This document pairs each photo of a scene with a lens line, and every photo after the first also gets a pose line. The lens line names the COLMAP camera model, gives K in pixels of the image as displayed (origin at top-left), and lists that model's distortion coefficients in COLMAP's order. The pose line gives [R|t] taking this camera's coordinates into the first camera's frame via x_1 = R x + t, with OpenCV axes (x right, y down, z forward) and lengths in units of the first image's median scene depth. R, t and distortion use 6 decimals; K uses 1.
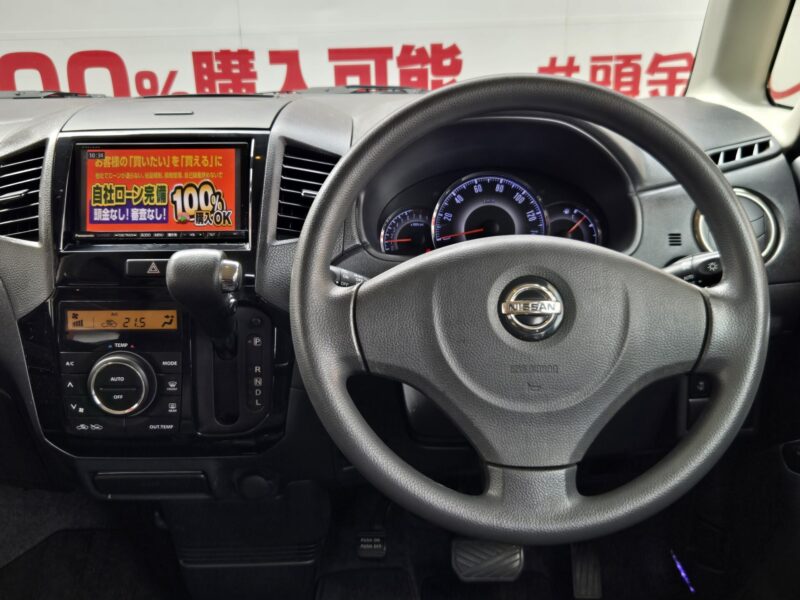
lens RADIAL K [[871.8, 0, 400.0], [0, 871.8, 300.0], [0, 0, 1]] dist [0.013982, 0.015155]
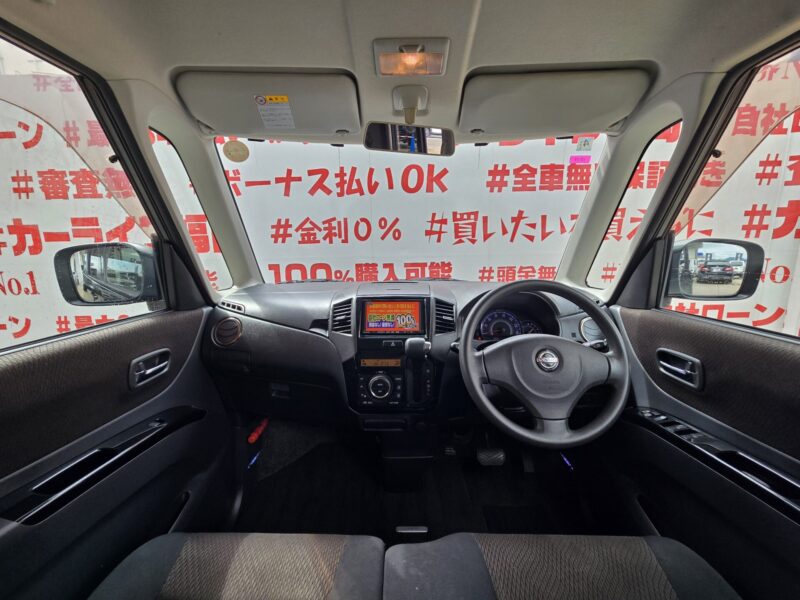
lens RADIAL K [[330.8, 0, 400.0], [0, 330.8, 300.0], [0, 0, 1]] dist [0.000629, 0.000090]
pose [[0.999923, 0.009346, 0.008210, -0.262330], [-0.007922, 0.987247, -0.158999, -0.007086], [-0.009592, 0.158922, 0.987245, -0.066787]]
